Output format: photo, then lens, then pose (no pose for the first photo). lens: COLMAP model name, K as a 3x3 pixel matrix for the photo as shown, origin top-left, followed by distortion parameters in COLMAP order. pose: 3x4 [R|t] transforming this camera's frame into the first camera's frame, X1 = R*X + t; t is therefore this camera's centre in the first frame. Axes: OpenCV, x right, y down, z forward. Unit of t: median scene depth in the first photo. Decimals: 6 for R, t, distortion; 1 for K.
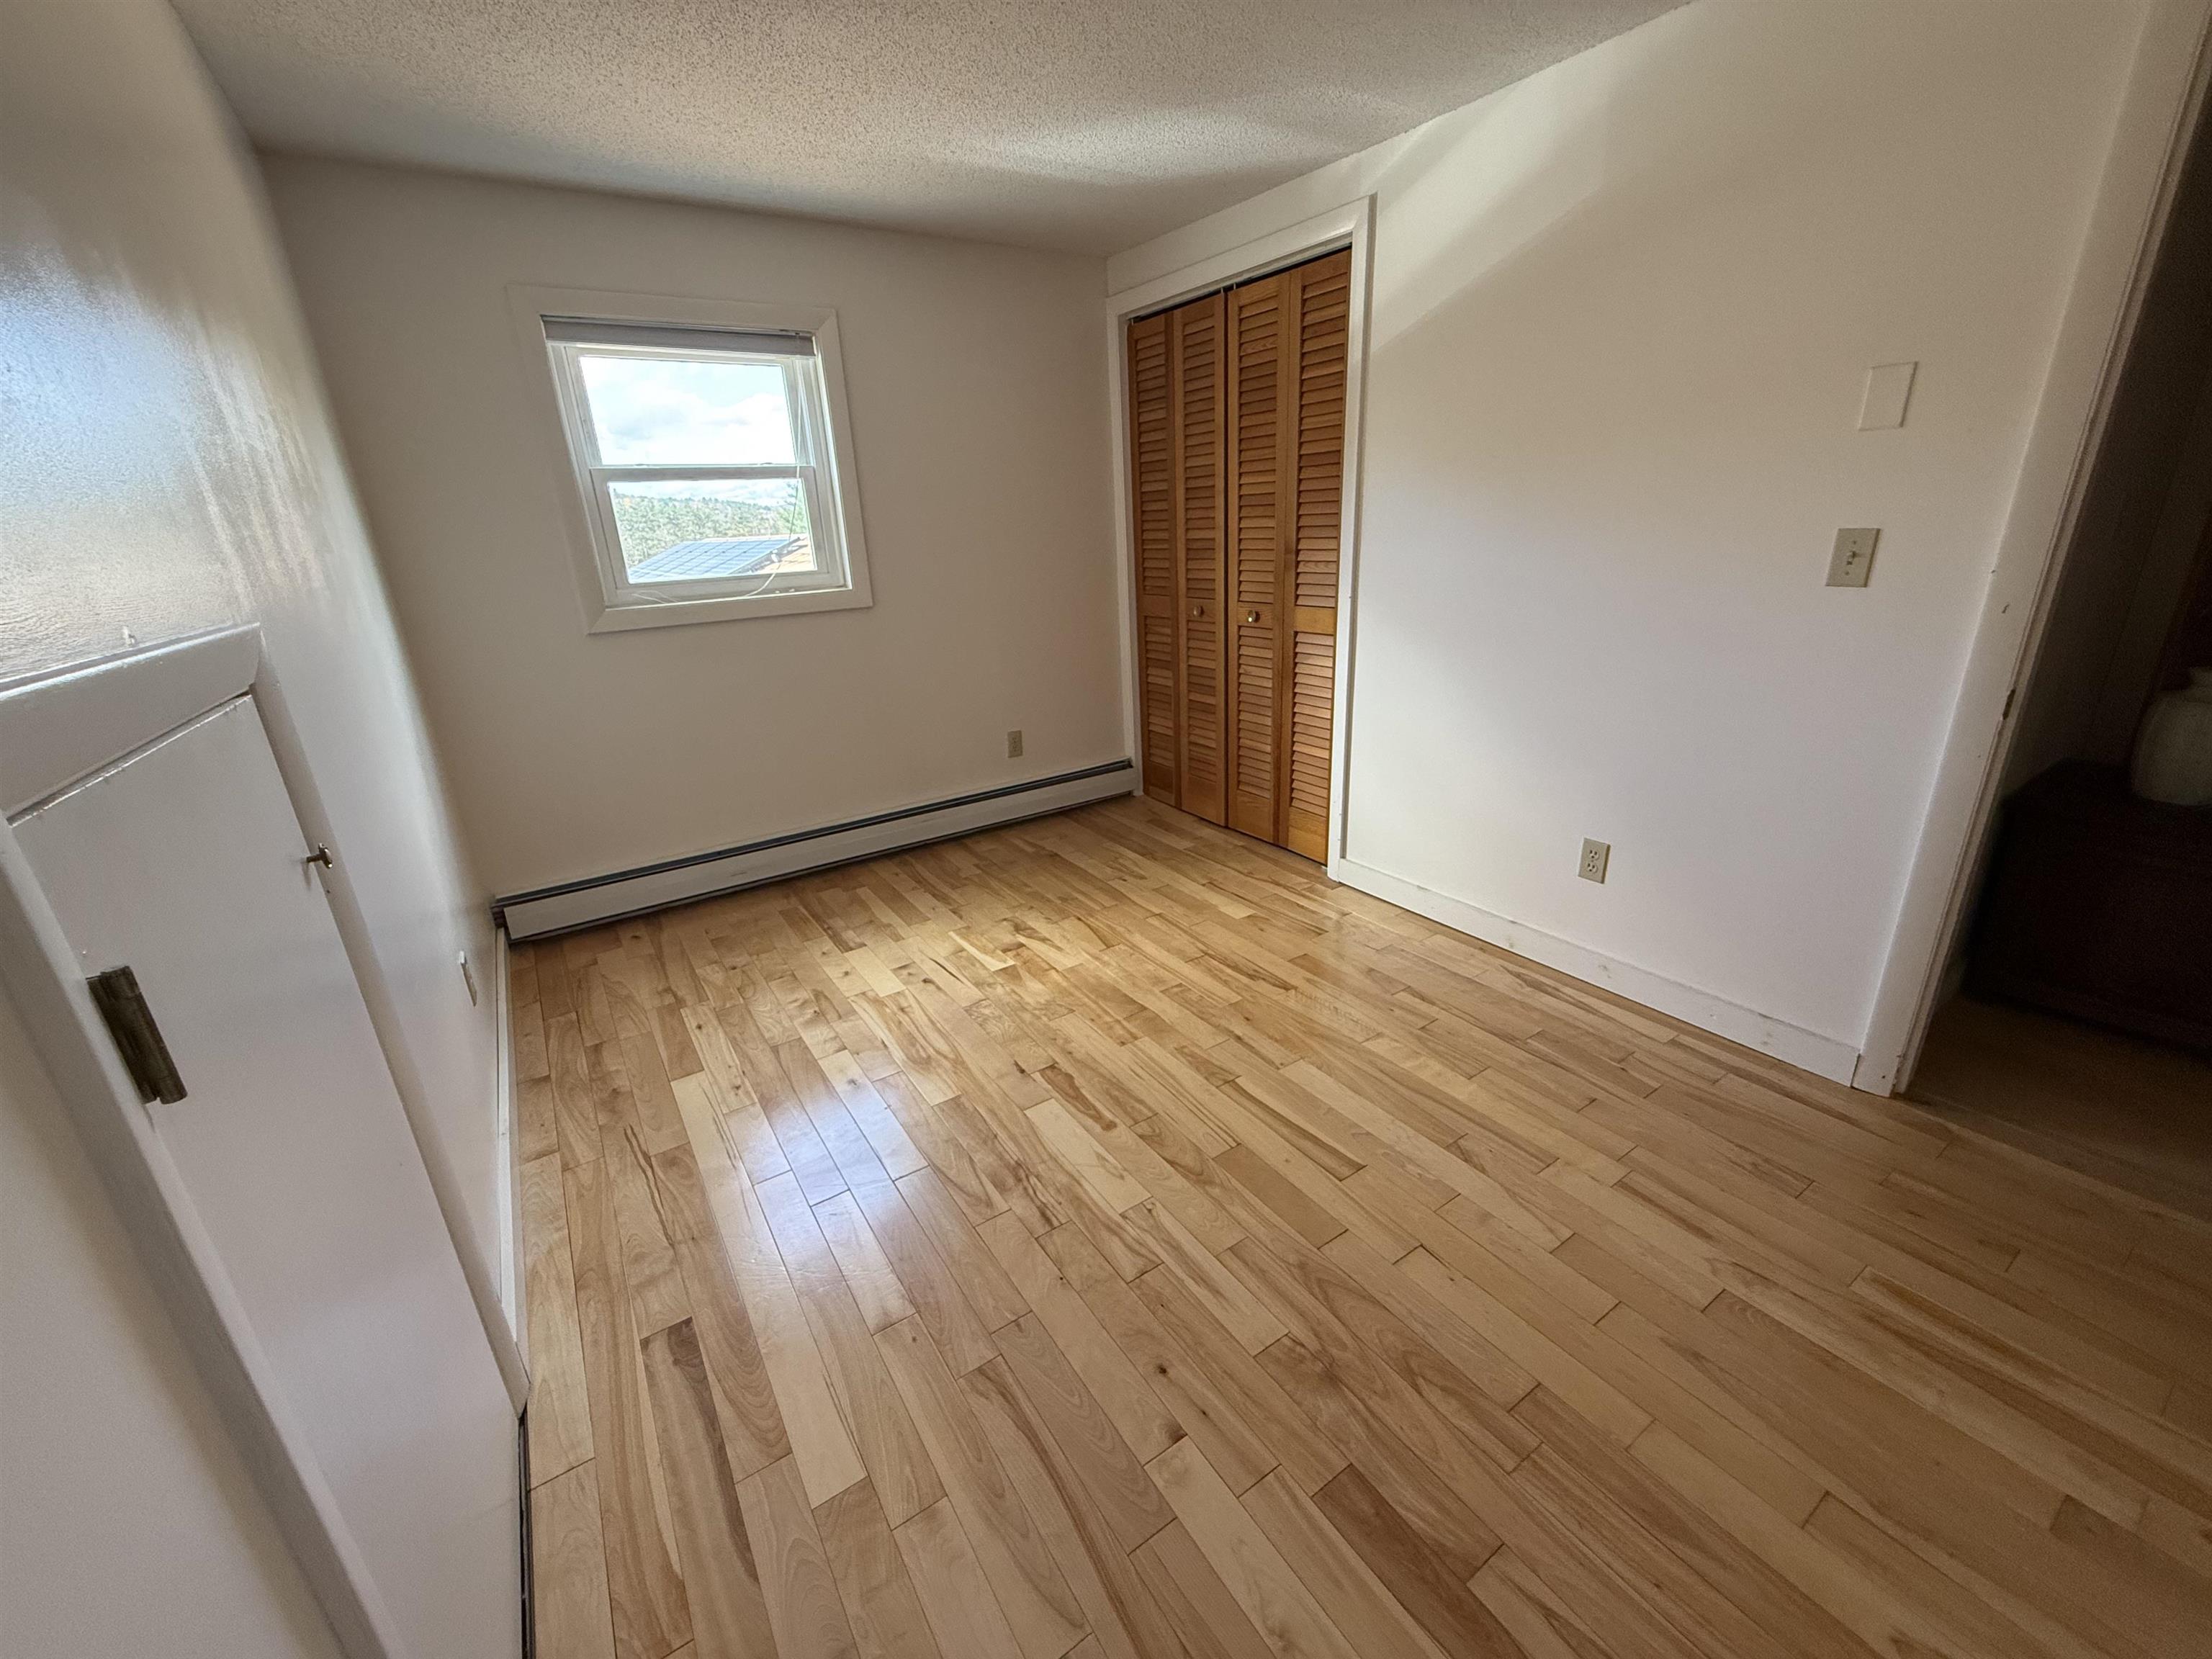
lens RADIAL K [[878.5, 0, 1100.2], [0, 878.5, 827.6], [0, 0, 1]] dist [-0.000573, -0.000212]
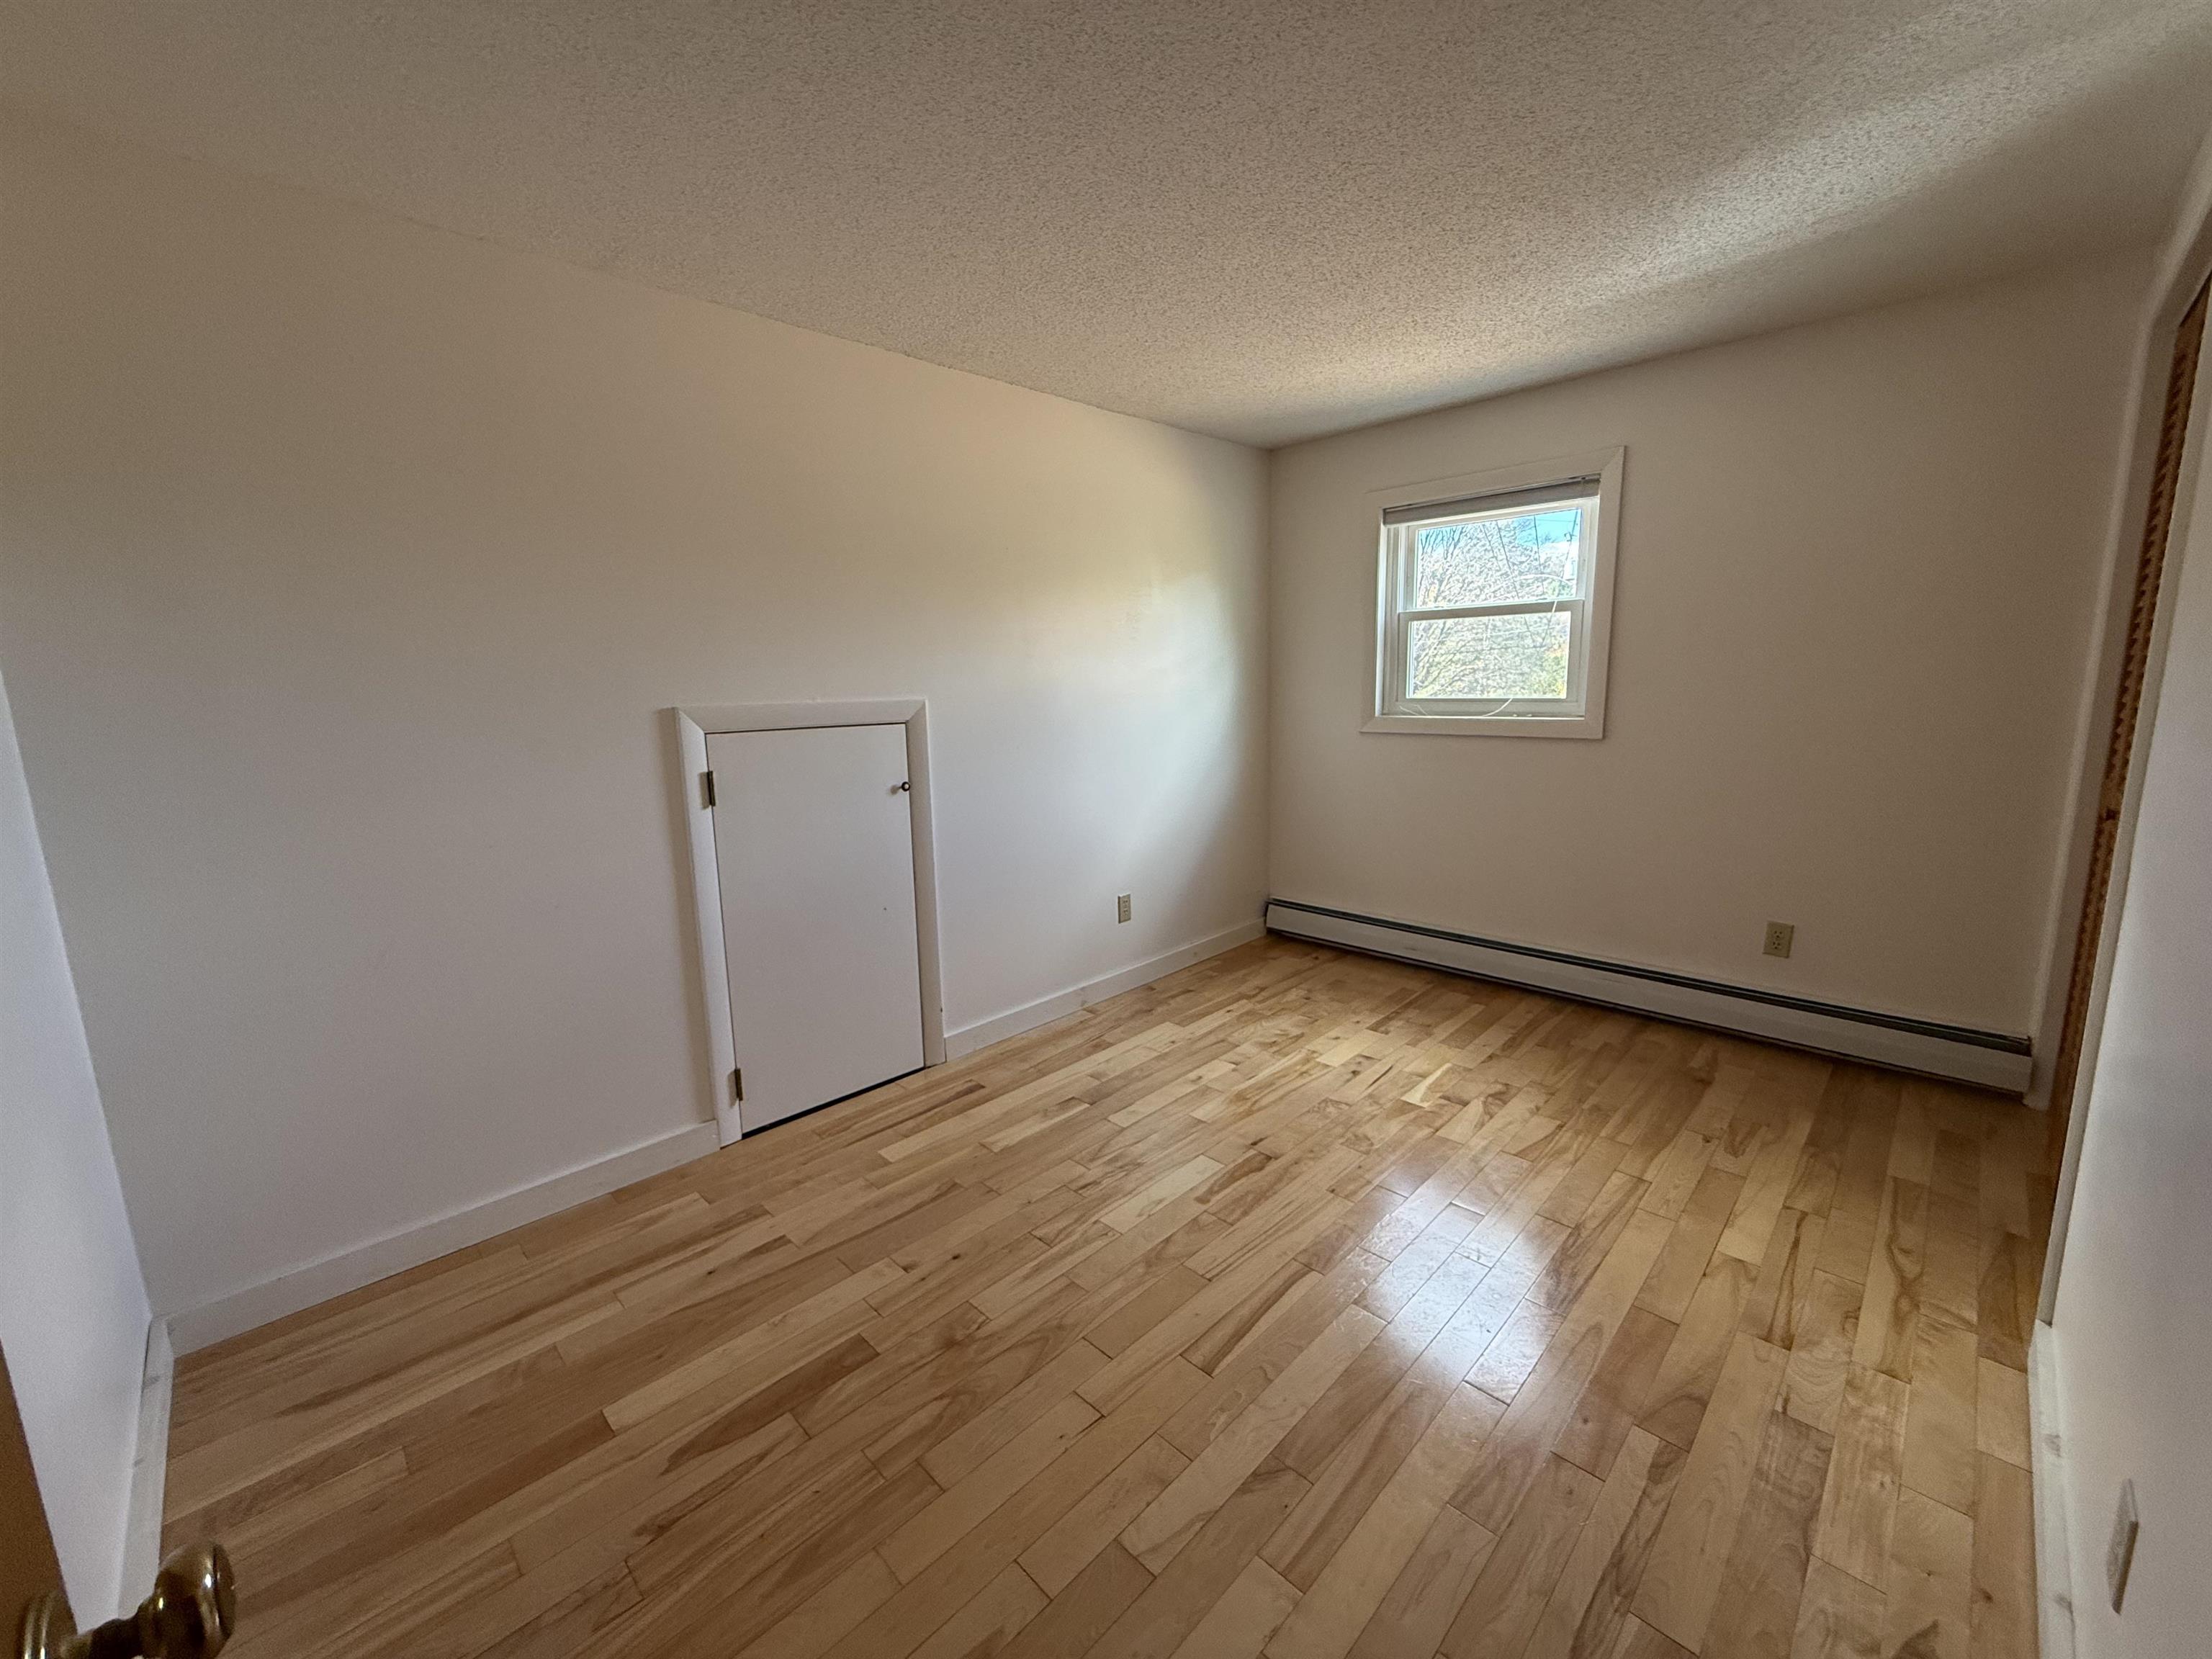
lens RADIAL K [[878.5, 0, 1097.9], [0, 878.5, 825.1], [0, 0, 1]] dist [-0.000573, -0.000212]
pose [[0.199975, 0.204842, -0.958149, 0.679633], [-0.310923, 0.940625, 0.136203, -0.152124], [0.929159, 0.270673, 0.251792, 0.343721]]
